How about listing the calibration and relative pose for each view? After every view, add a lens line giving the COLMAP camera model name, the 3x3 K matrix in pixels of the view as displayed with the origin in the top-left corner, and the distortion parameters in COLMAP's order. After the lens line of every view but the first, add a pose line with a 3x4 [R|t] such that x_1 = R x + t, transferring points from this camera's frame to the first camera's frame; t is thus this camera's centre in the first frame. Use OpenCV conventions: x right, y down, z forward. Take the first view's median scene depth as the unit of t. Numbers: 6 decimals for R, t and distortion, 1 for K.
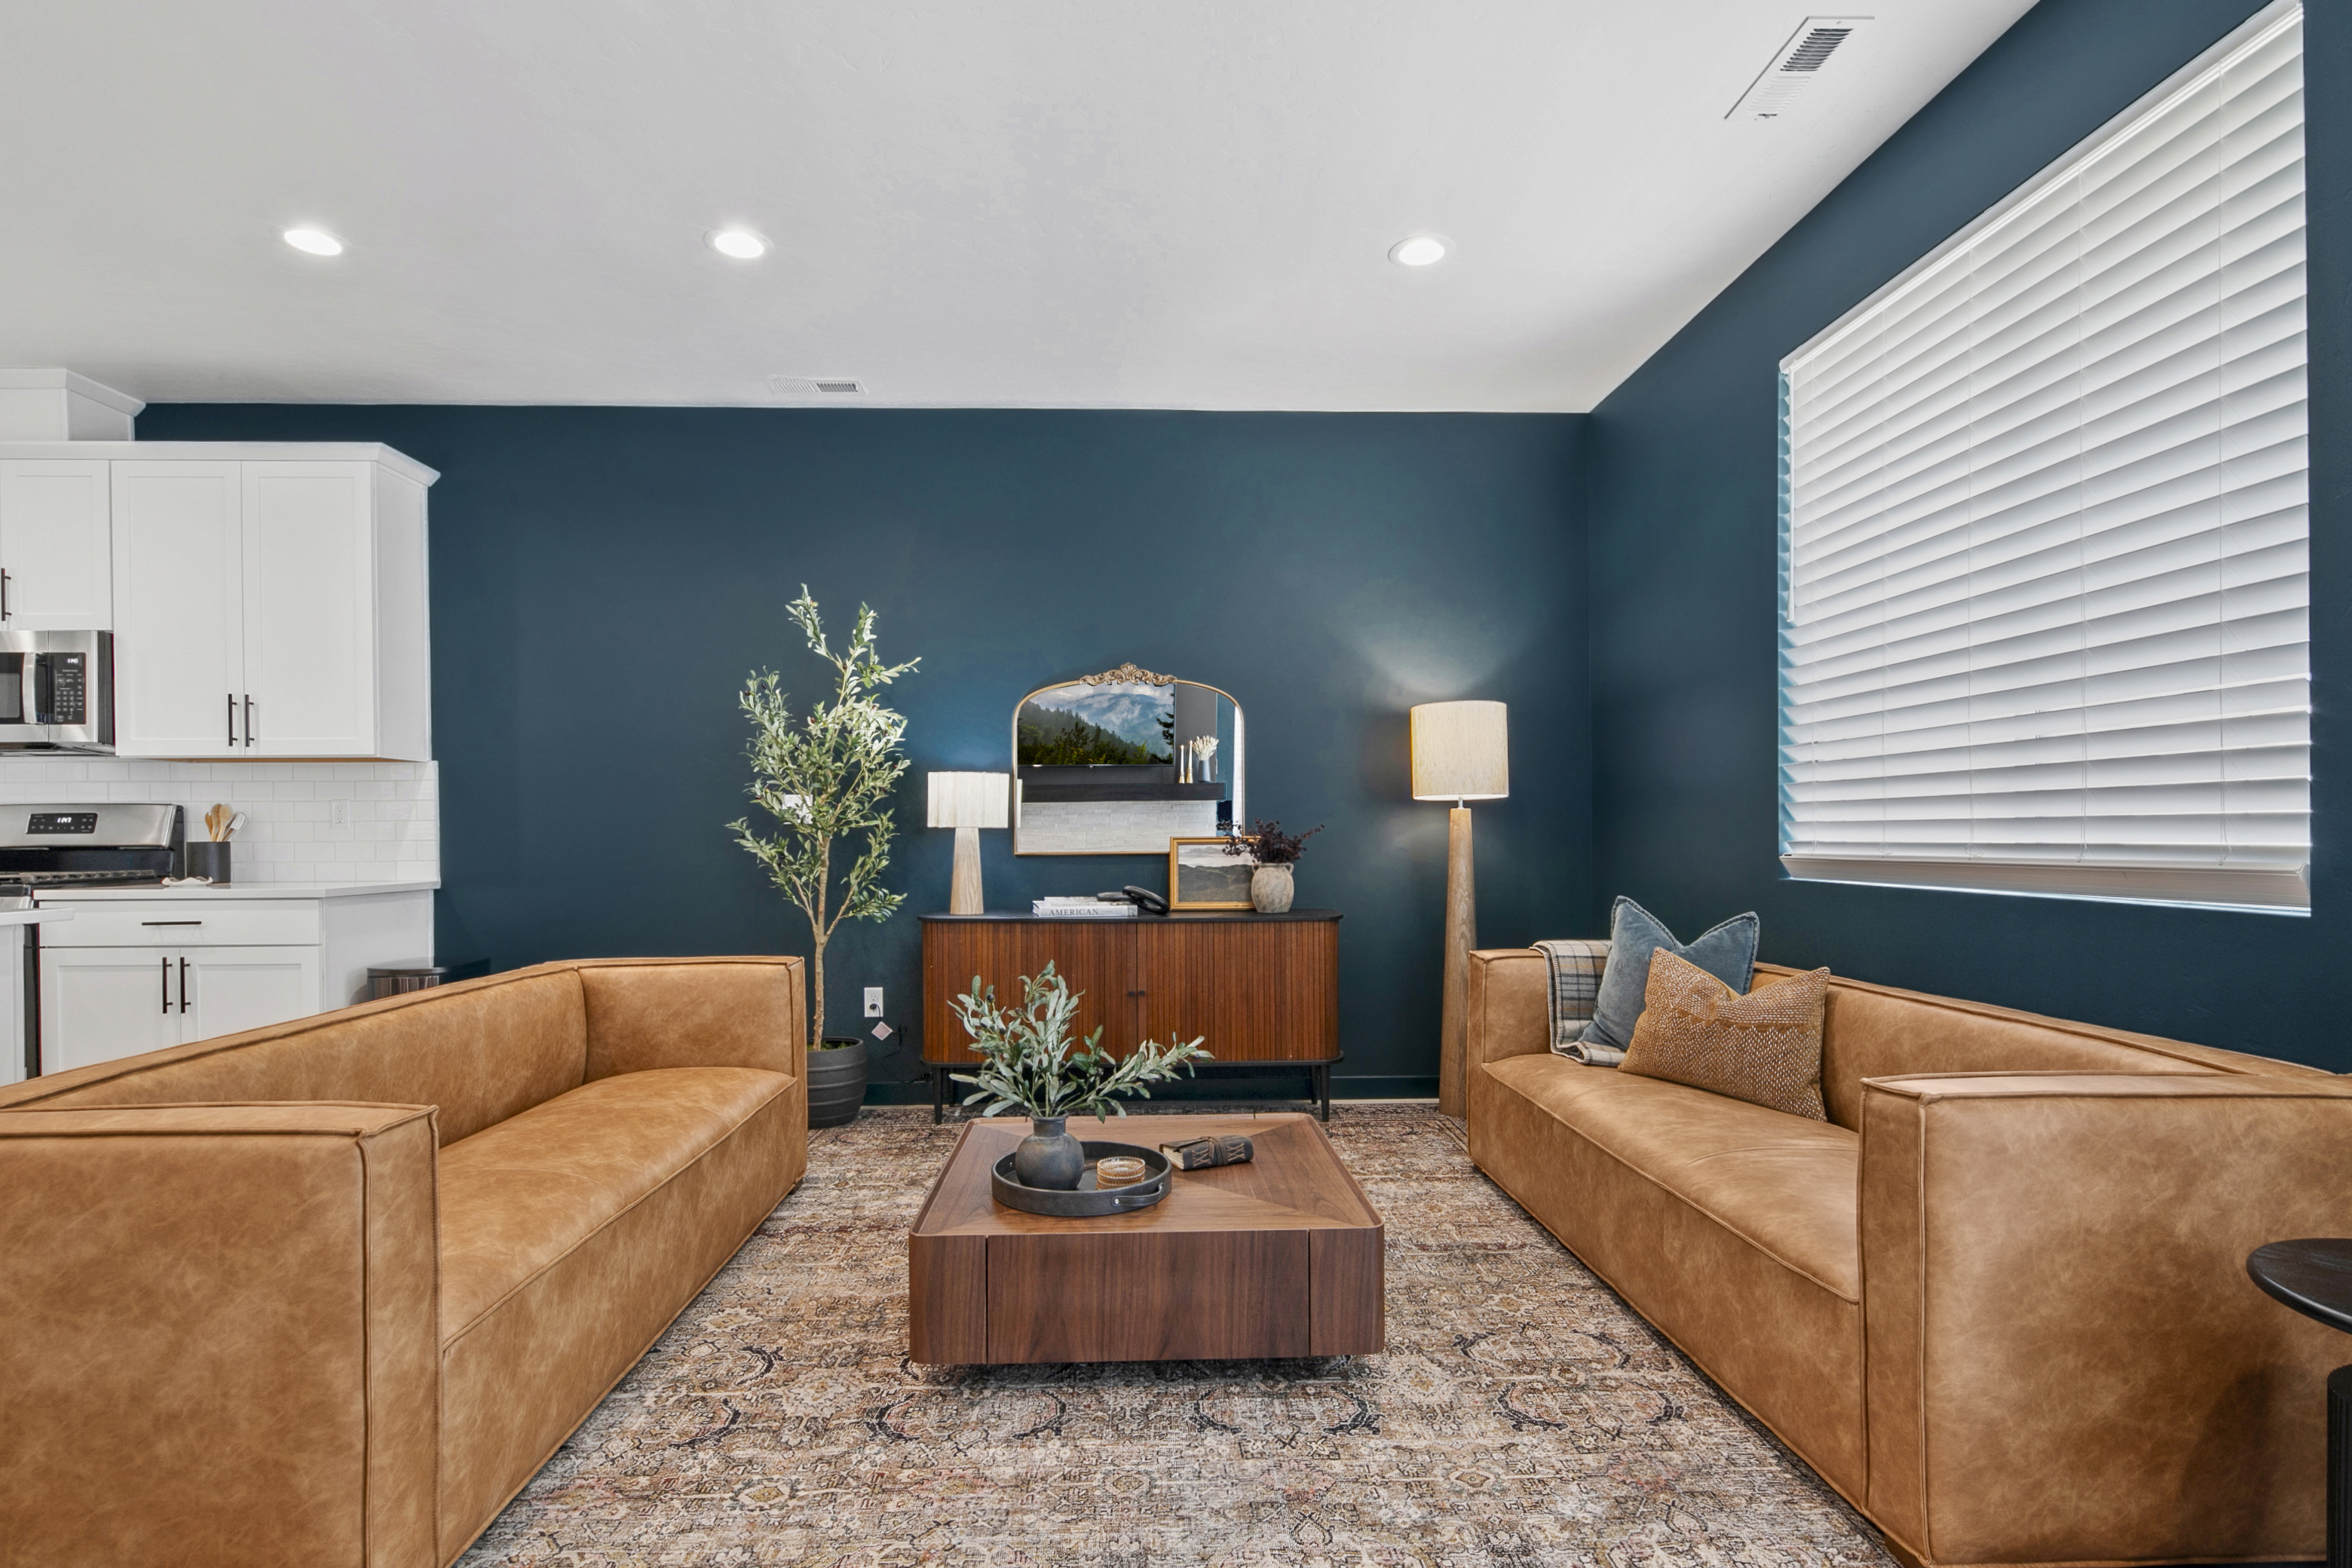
lens RADIAL K [[1152.3, 0, 1159.9], [0, 1152.3, 832.9], [0, 0, 1]] dist [-0.001611, -0.000185]
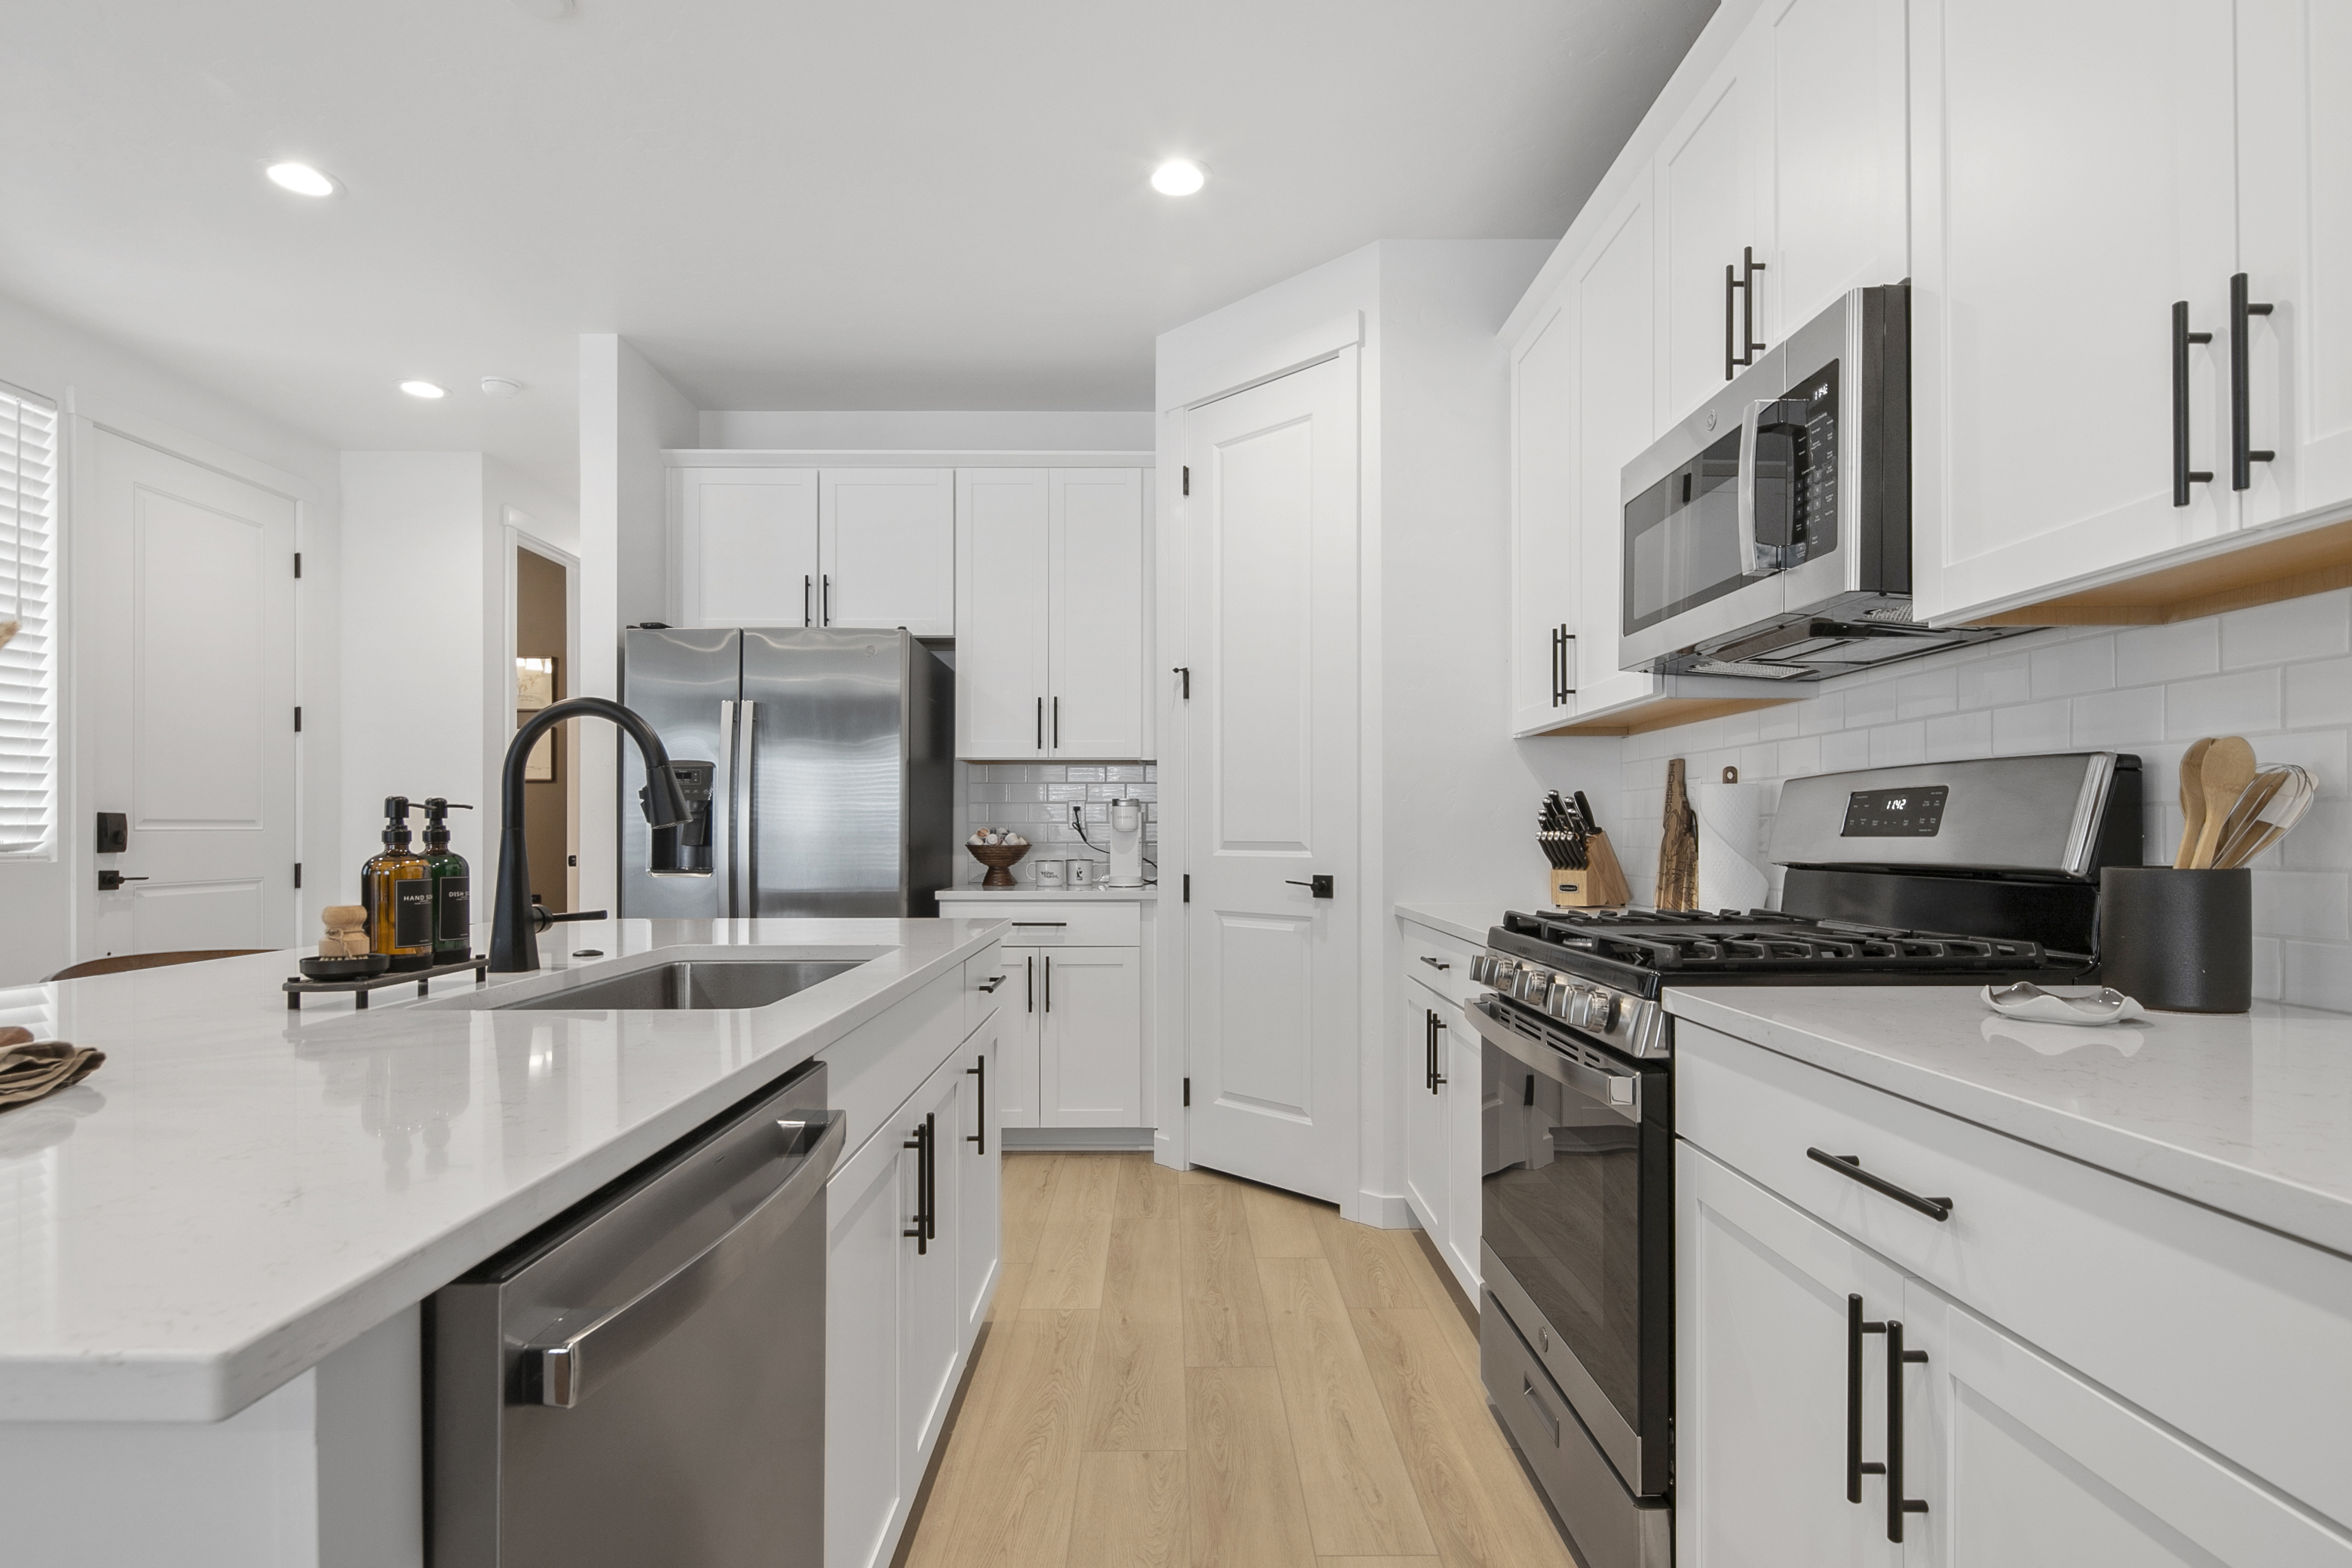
lens RADIAL K [[1152.3, 0, 1168.2], [0, 1152.3, 830.2], [0, 0, 1]] dist [-0.001611, -0.000185]
pose [[-0.016878, 0.003142, -0.999853, -0.517125], [-0.006239, 0.999975, 0.003247, -0.001263], [0.999838, 0.006293, -0.016858, 0.738846]]
